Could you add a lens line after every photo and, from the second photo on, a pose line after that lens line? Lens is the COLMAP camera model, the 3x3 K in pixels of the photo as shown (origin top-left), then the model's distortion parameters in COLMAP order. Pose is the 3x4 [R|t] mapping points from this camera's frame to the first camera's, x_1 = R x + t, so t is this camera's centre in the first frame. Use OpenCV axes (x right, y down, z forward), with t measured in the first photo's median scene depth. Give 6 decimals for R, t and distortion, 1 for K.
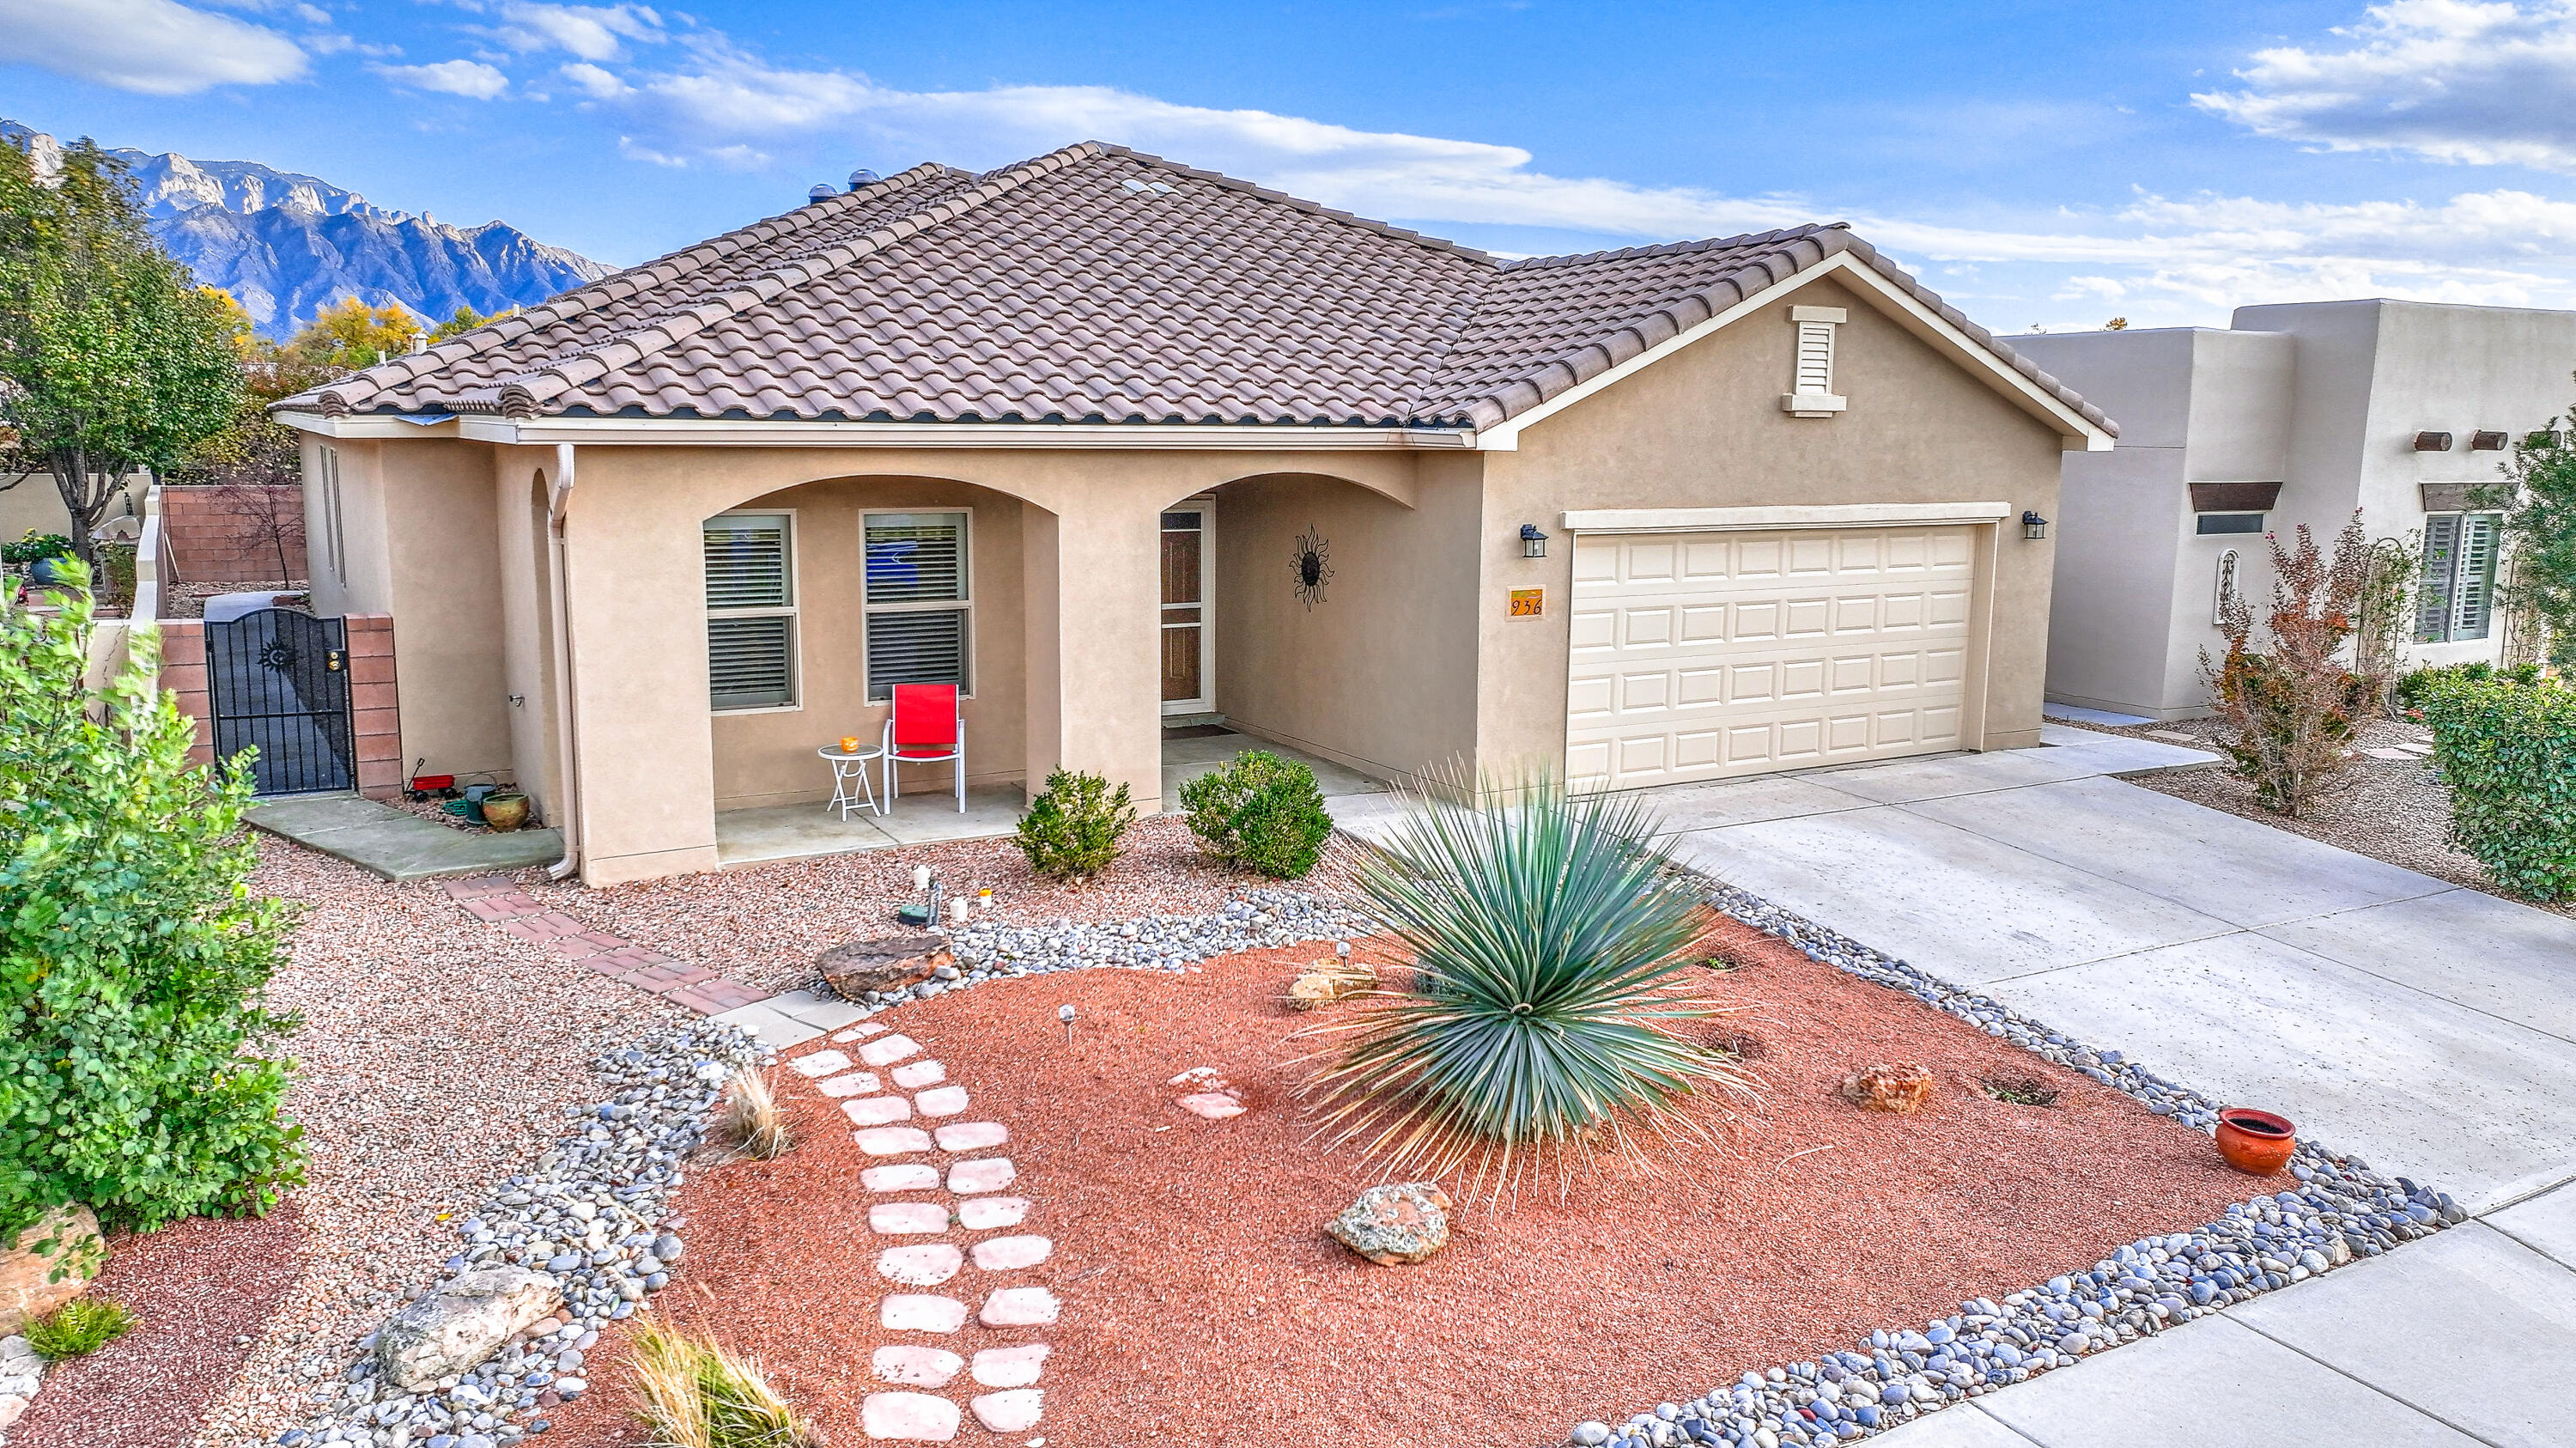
lens RADIAL K [[1808.9, 0, 1279.3], [0, 1808.9, 724.6], [0, 0, 1]] dist [0.000841, 0.005566]
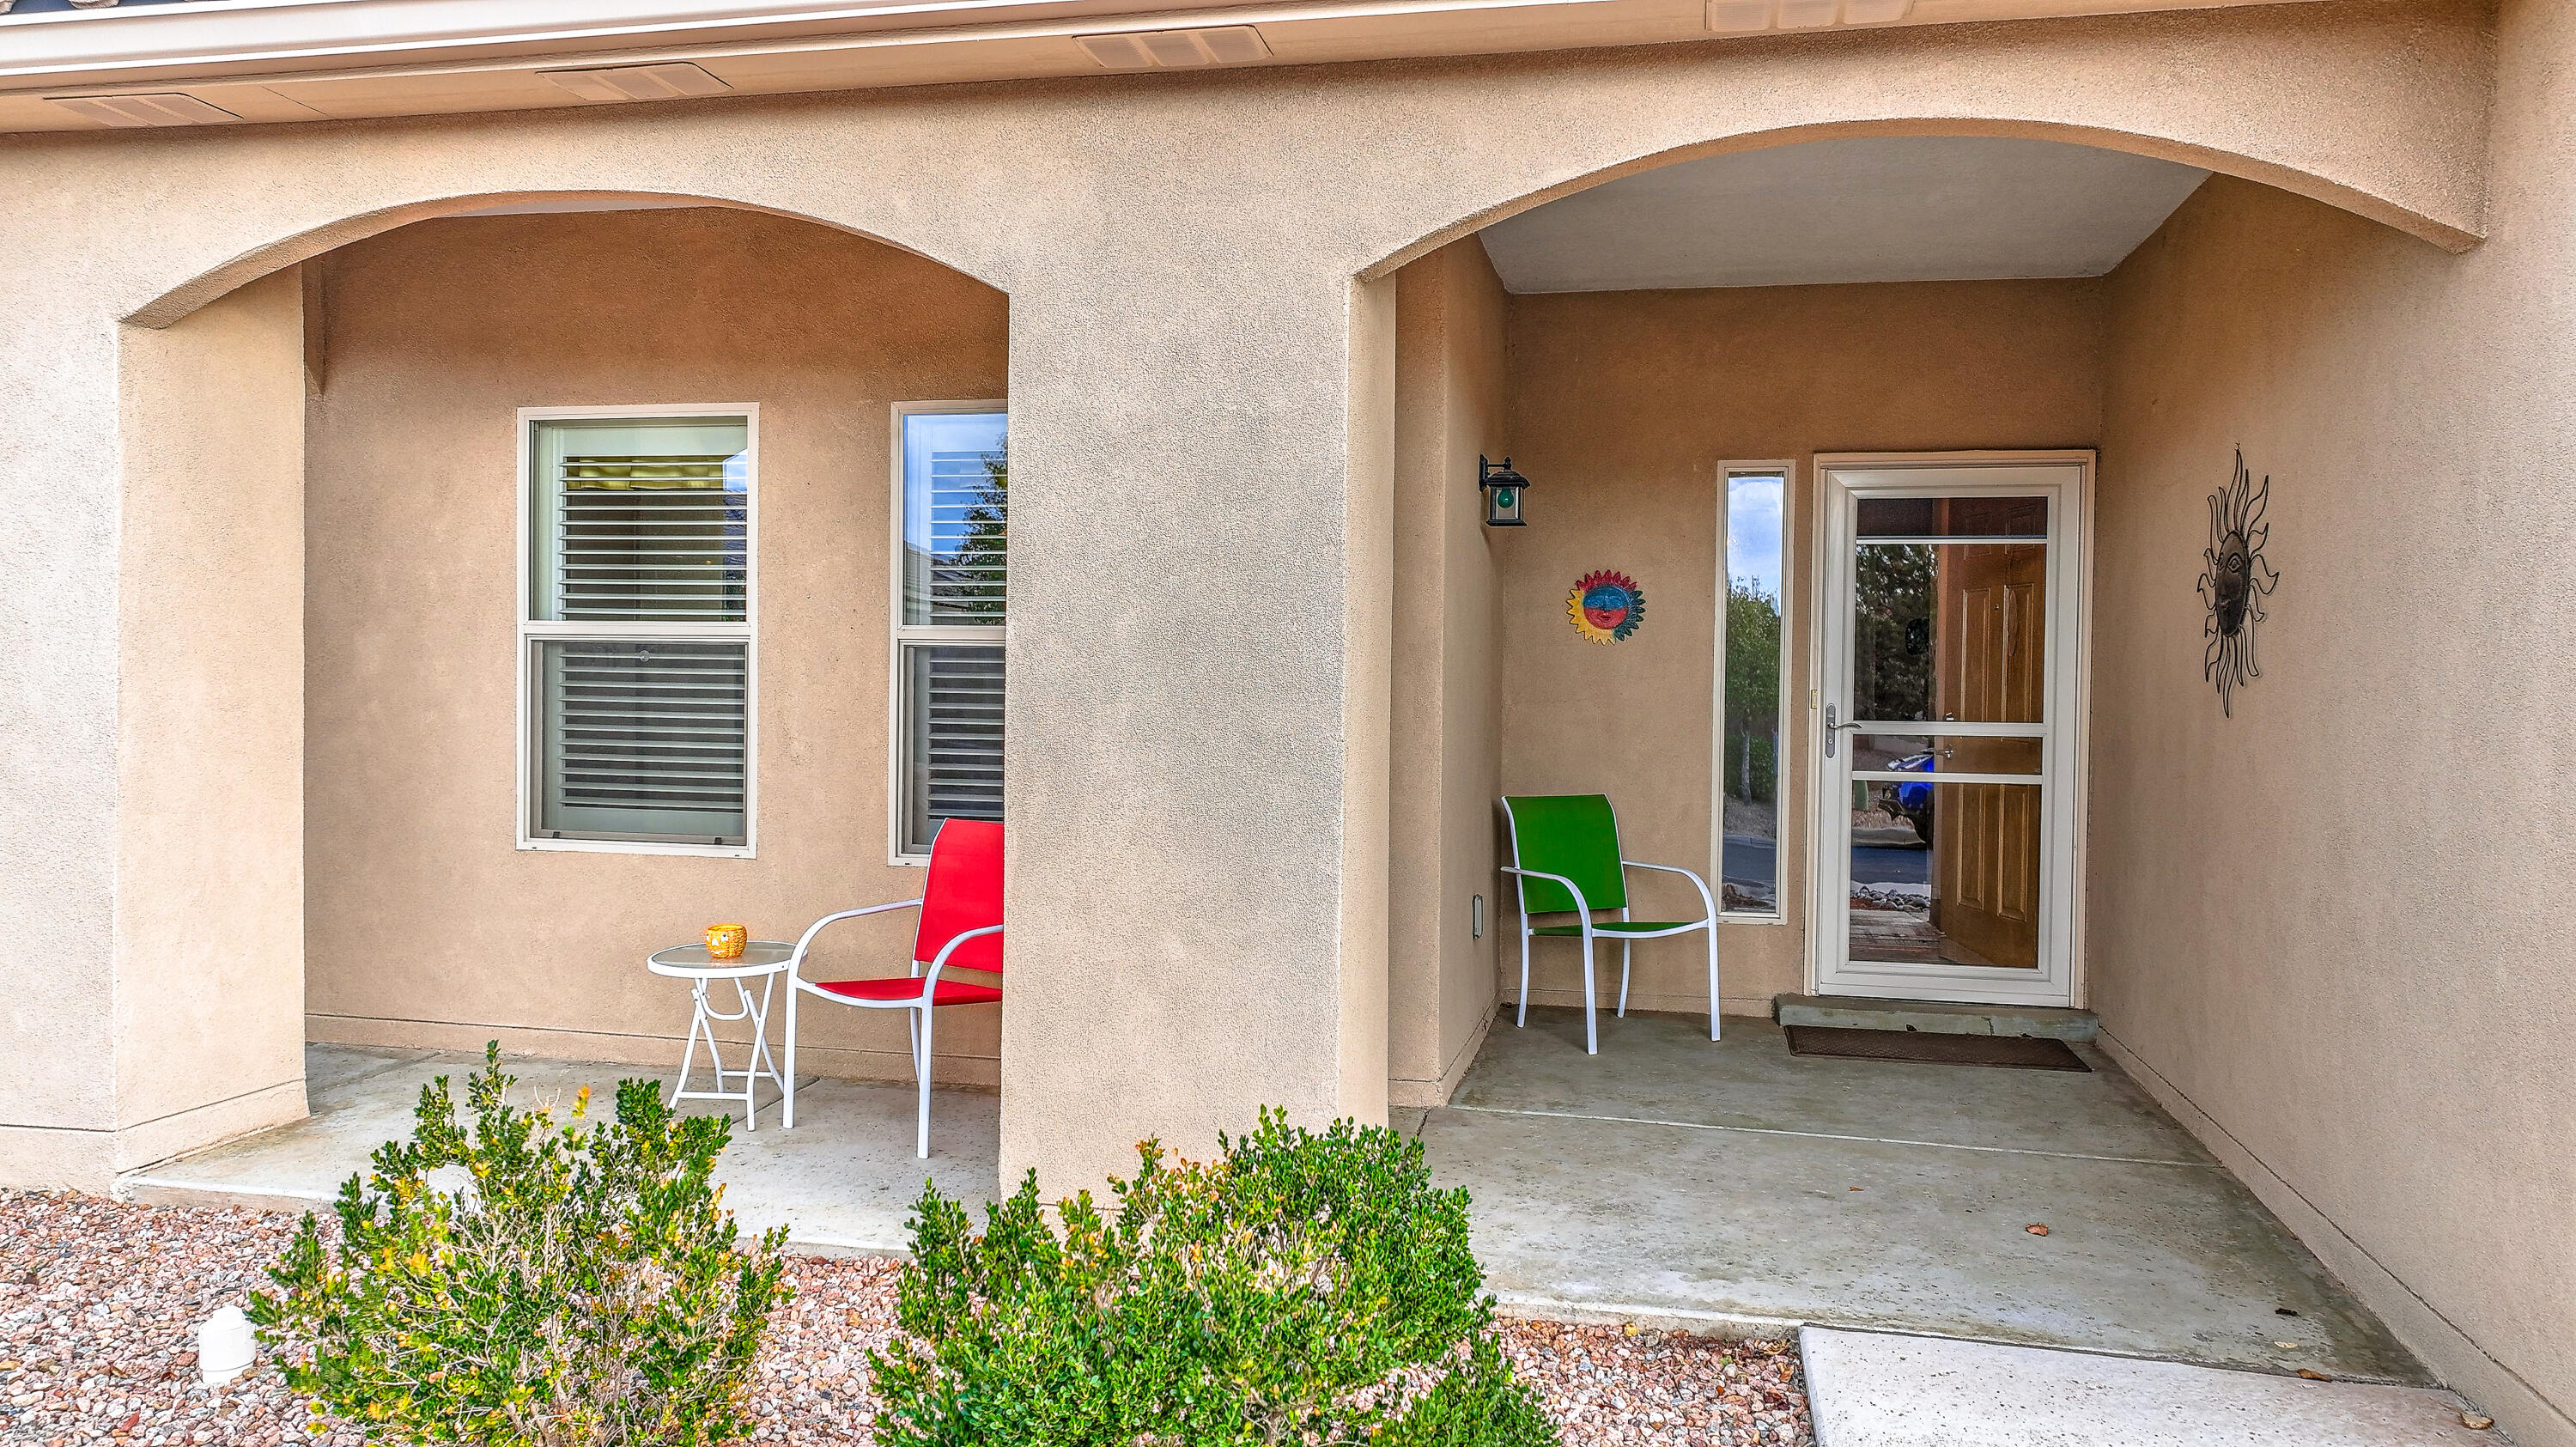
lens RADIAL K [[1808.8, 0, 1279.3], [0, 1808.8, 724.1], [0, 0, 1]] dist [0.000841, 0.005566]
pose [[0.732030, 0.015889, -0.681088, 0.119546], [-0.115907, 0.988058, -0.101526, -0.009334], [0.671341, 0.153262, 0.725129, 0.696367]]
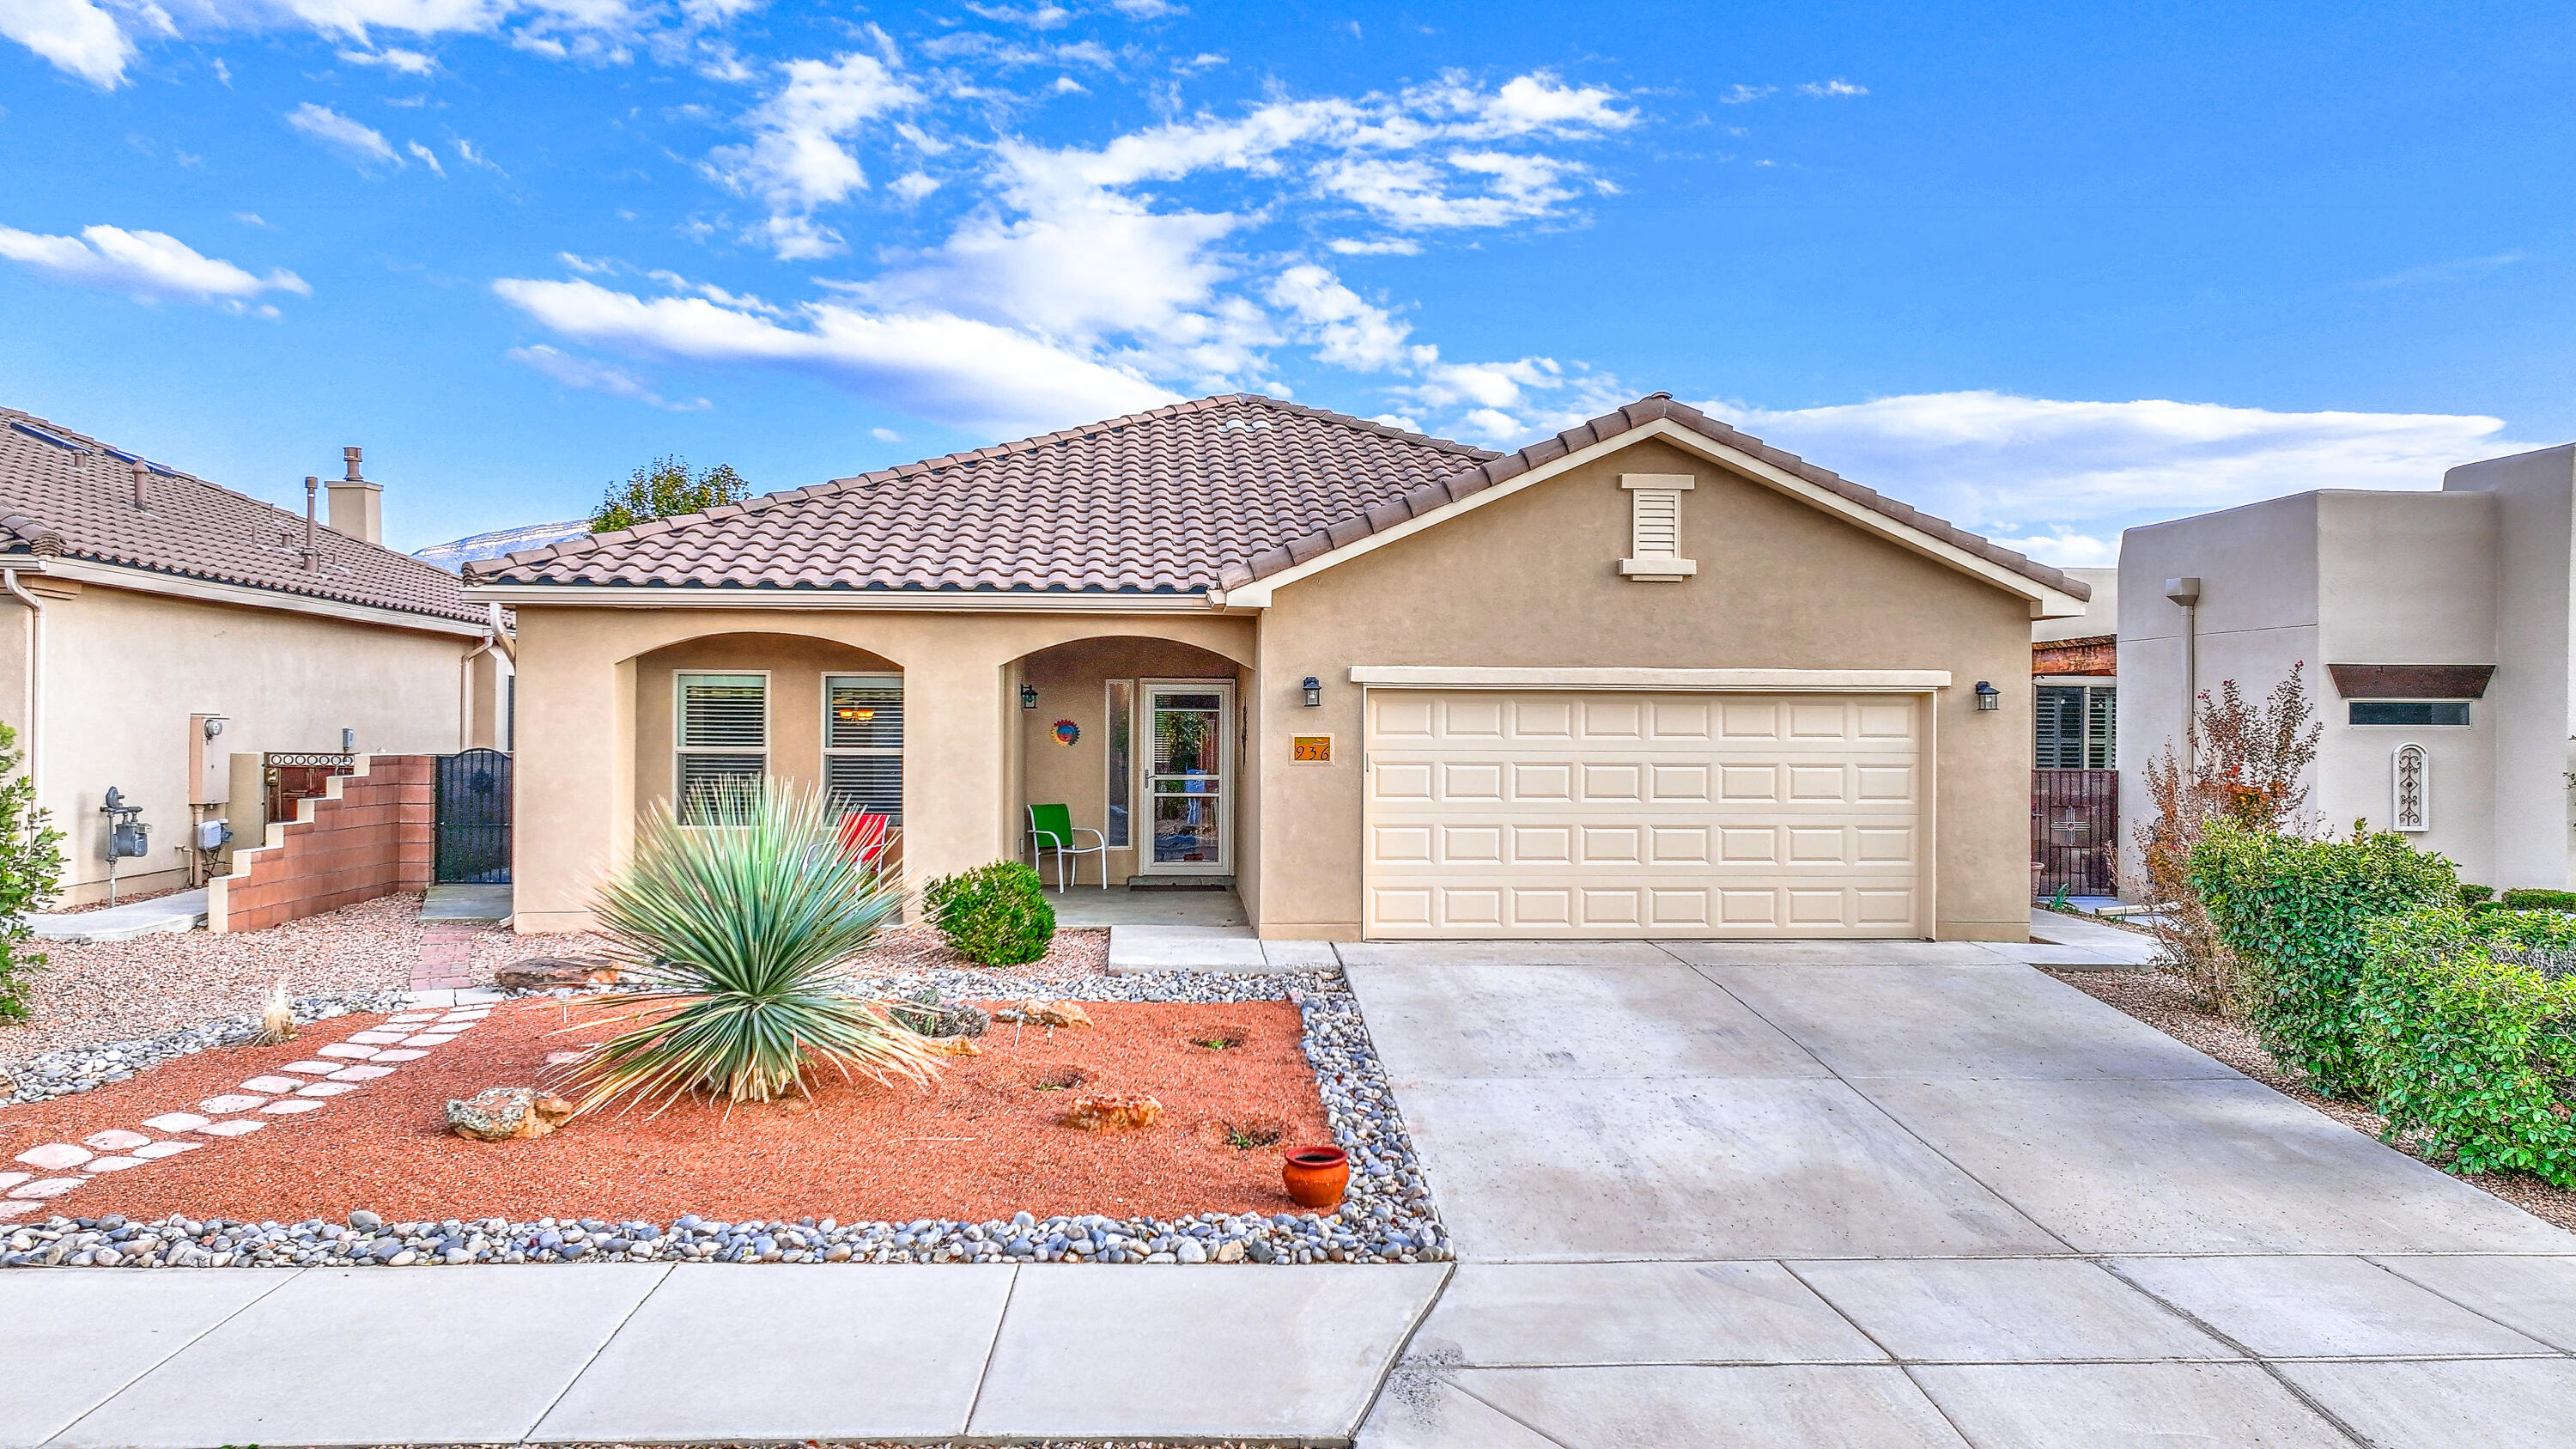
lens RADIAL K [[1809.0, 0, 1279.3], [0, 1809.0, 725.1], [0, 0, 1]] dist [0.000841, 0.005566]
pose [[0.895698, -0.003536, -0.444649, 0.563844], [-0.070510, 0.986187, -0.149876, 0.077381], [0.439037, 0.165596, 0.883076, 0.027666]]
